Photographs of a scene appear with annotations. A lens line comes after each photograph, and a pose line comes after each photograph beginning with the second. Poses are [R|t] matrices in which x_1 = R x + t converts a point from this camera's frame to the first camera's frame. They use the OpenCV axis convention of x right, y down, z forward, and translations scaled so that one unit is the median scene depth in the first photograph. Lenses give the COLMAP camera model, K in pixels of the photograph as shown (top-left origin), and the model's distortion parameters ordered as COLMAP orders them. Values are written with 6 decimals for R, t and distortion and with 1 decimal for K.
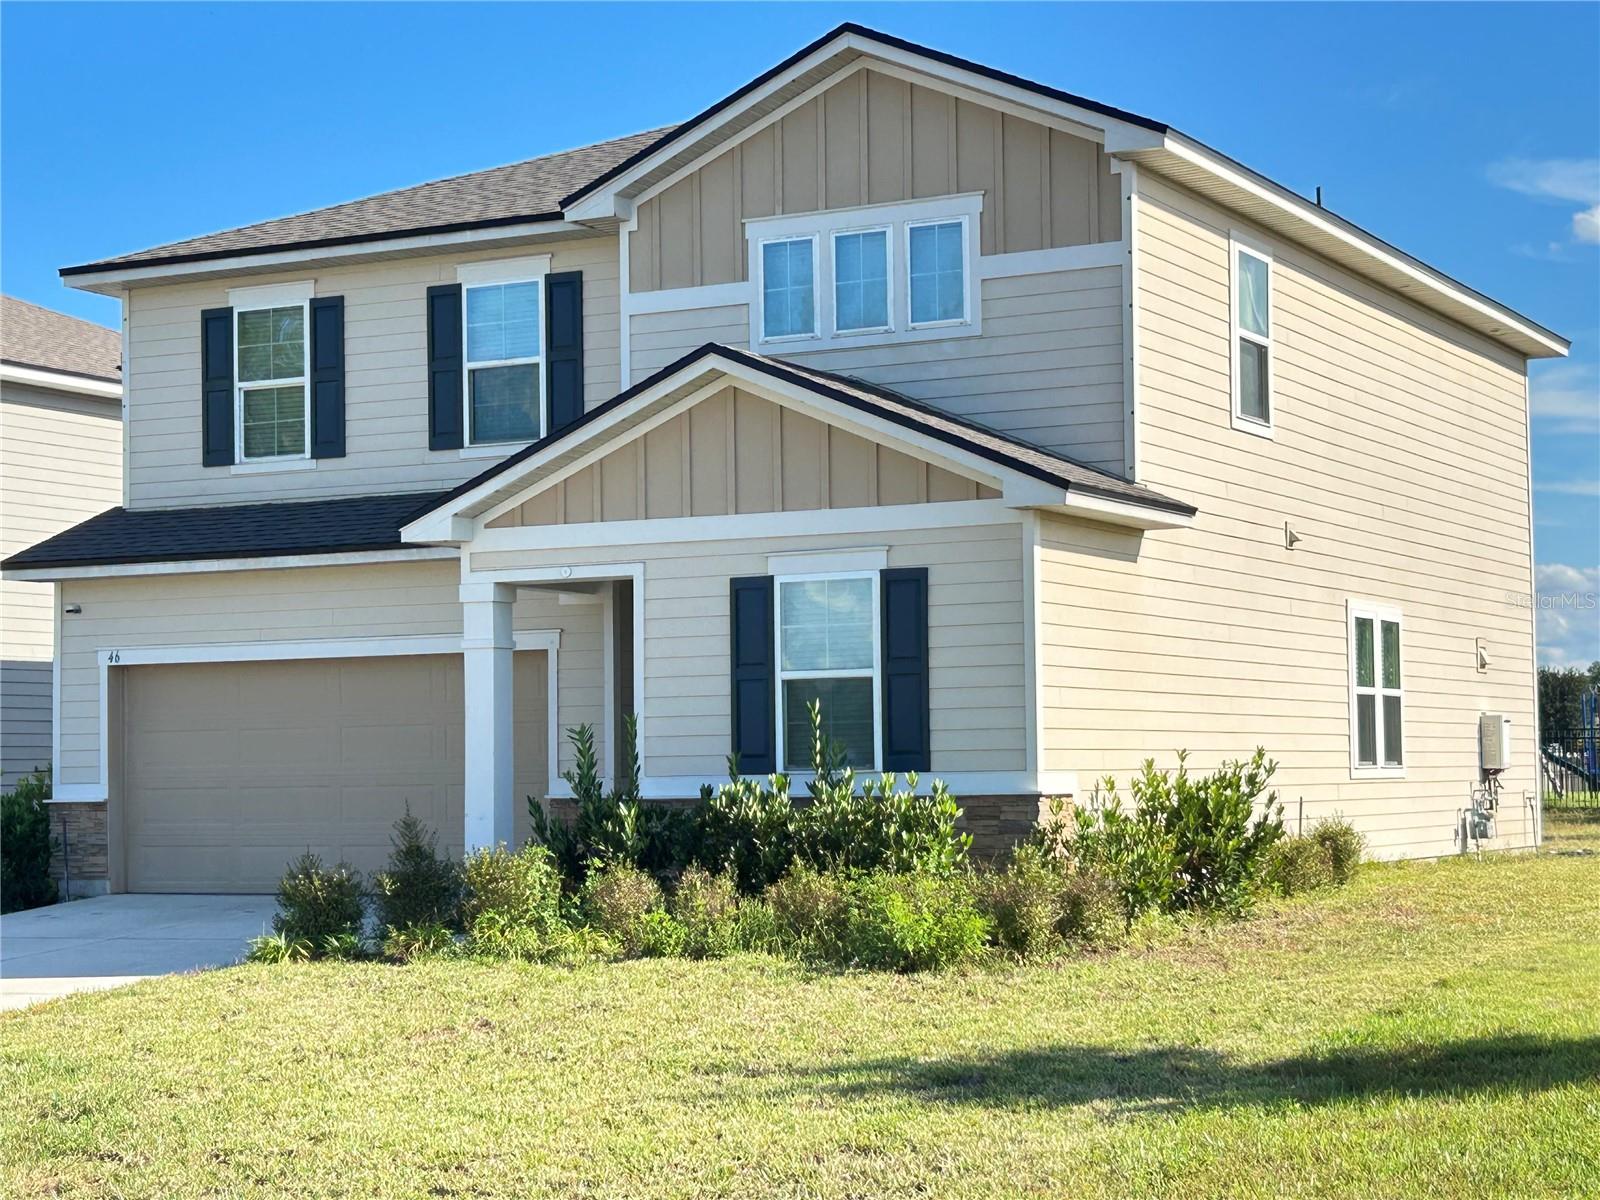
lens RADIAL K [[2837.8, 0, 804.9], [0, 2837.8, 614.1], [0, 0, 1]] dist [0.181469, 0.000000]
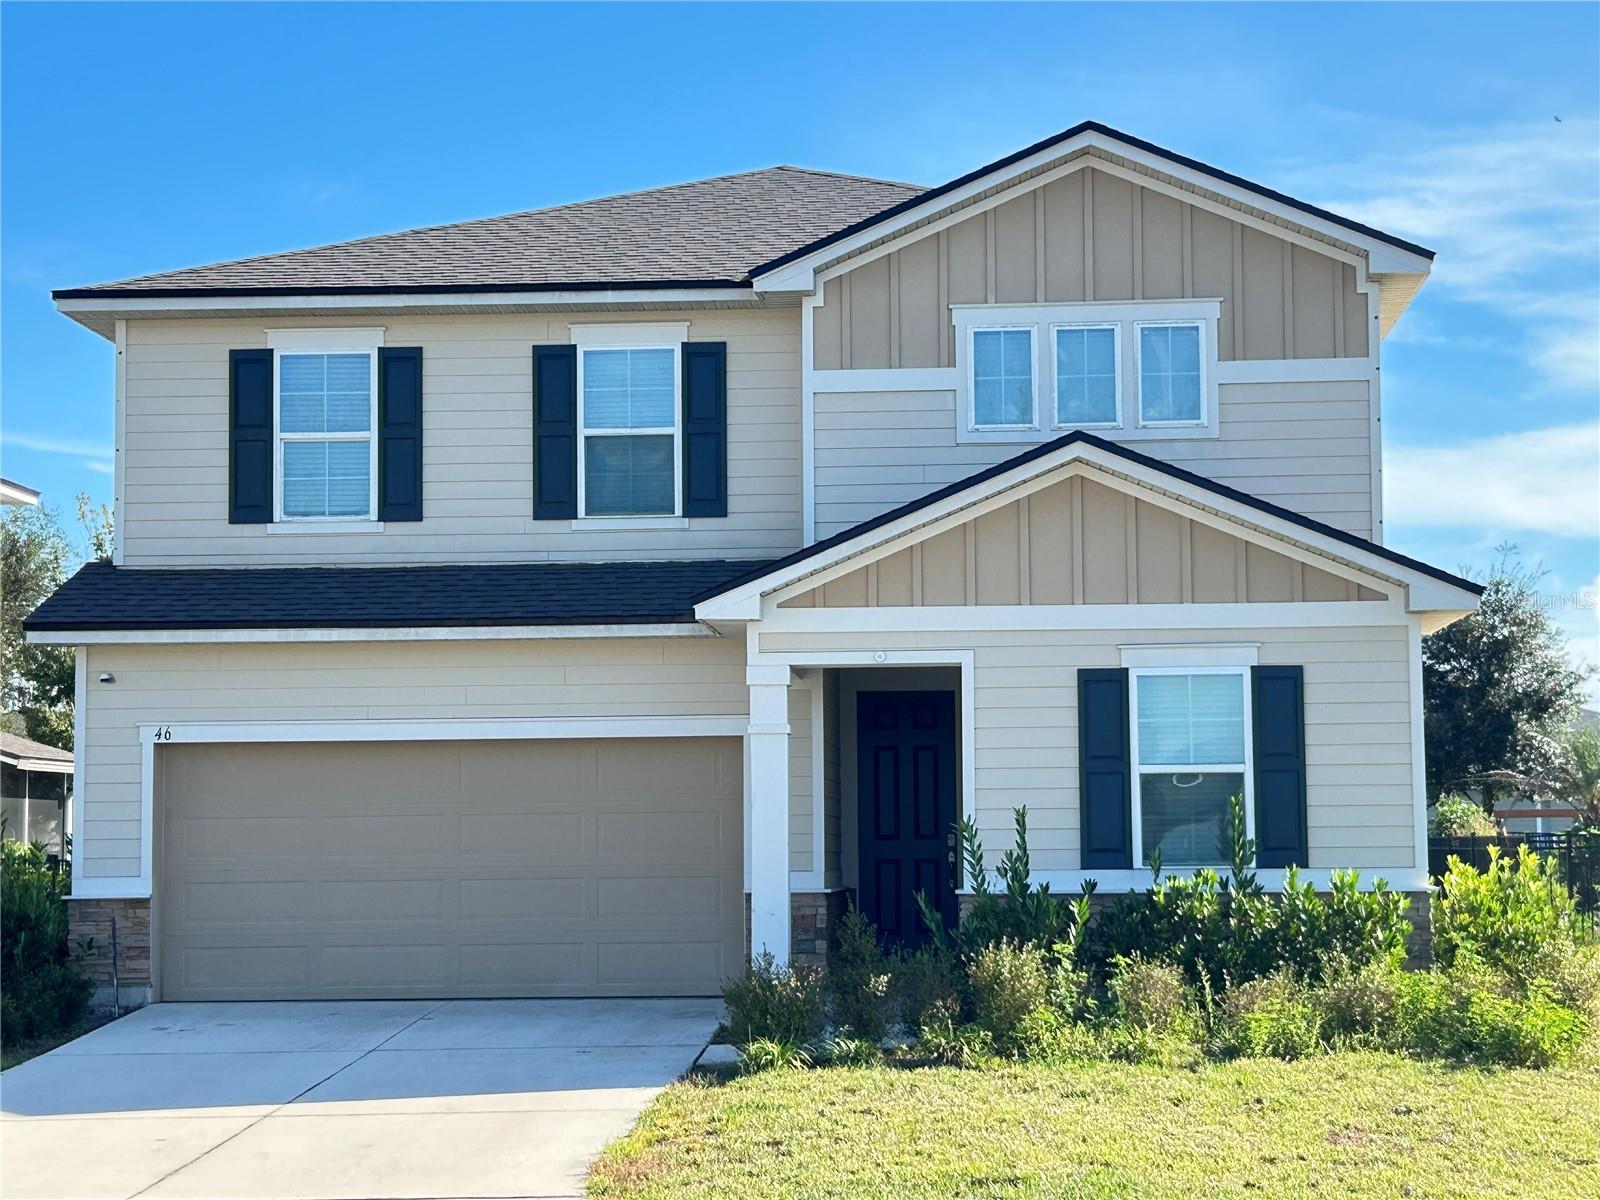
lens RADIAL K [[2837.8, 0, 795.8], [0, 2837.8, 599.3], [0, 0, 1]] dist [0.181469, 0.000000]
pose [[0.914351, 0.041626, 0.402776, -0.458208], [-0.025953, 0.998681, -0.044297, 0.008428], [-0.404089, 0.030050, 0.914226, 0.121317]]
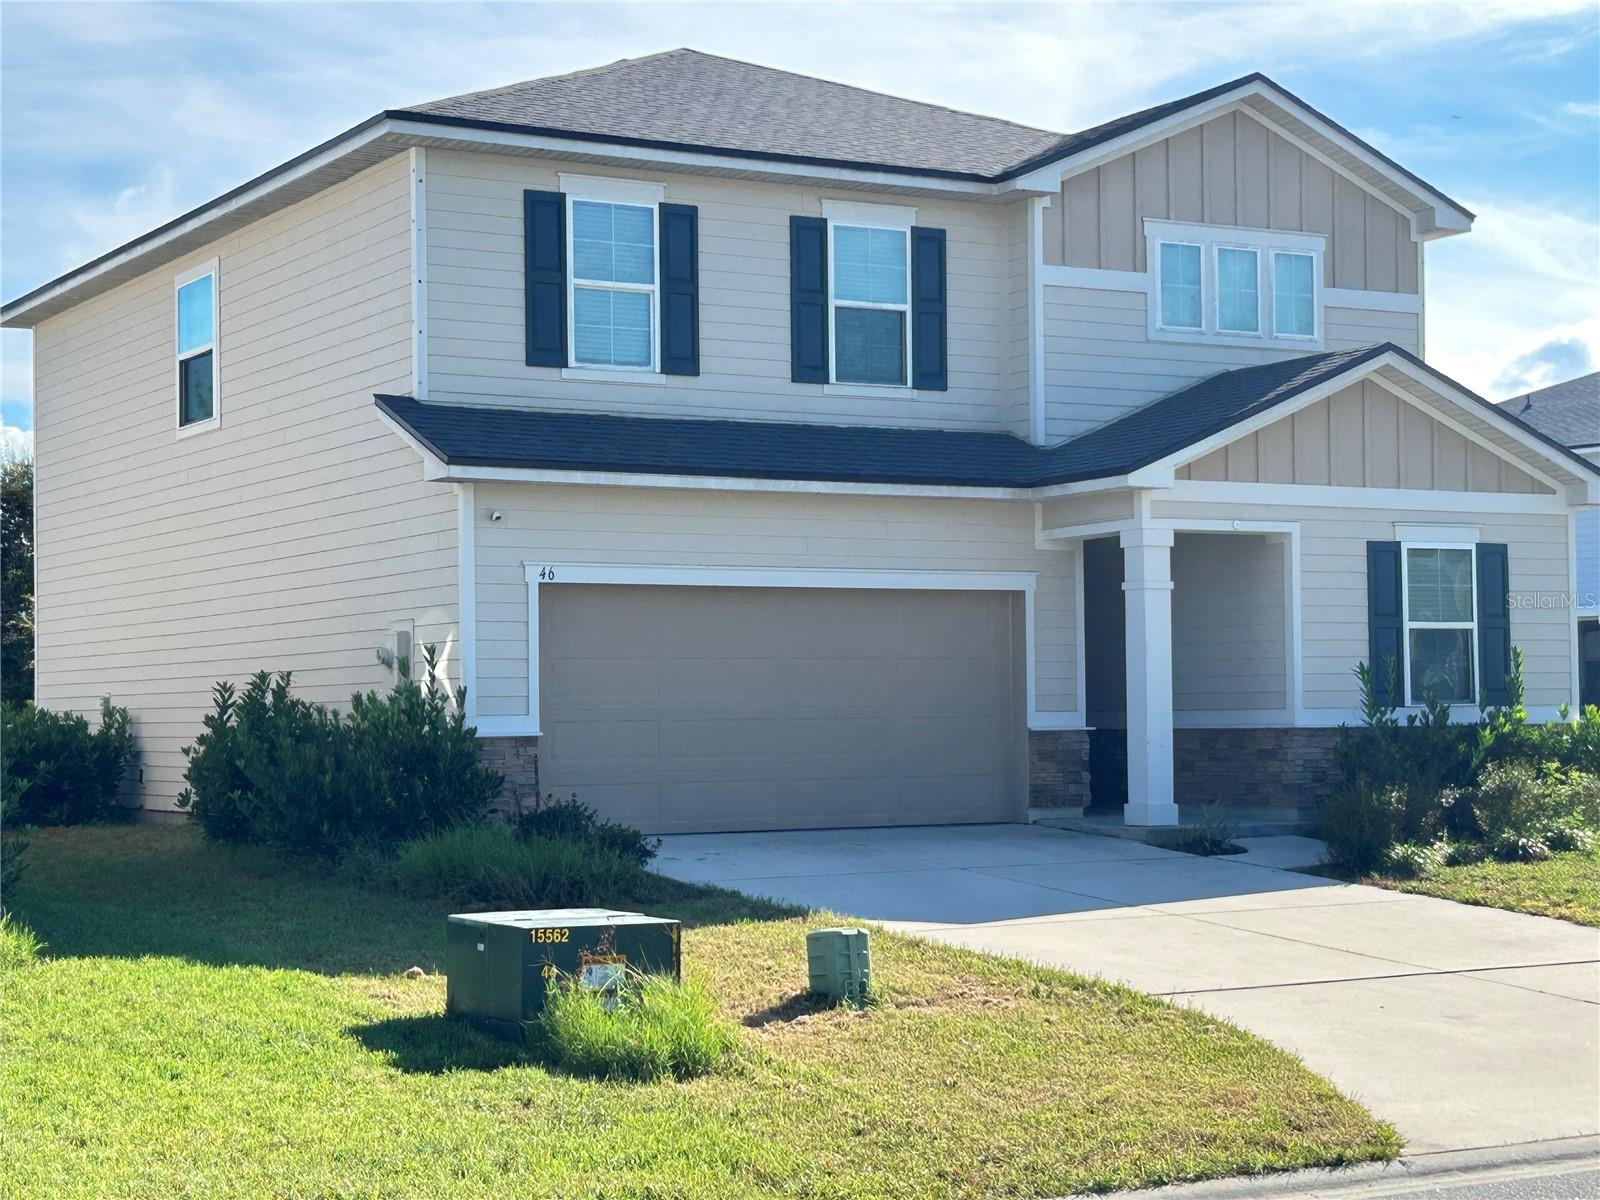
lens RADIAL K [[2837.8, 0, 802.0], [0, 2837.8, 592.5], [0, 0, 1]] dist [0.181469, 0.000000]
pose [[0.522079, 0.044319, 0.851745, -1.035500], [-0.041785, 0.998779, -0.026358, 0.044522], [-0.851873, -0.021829, 0.523293, 0.514235]]
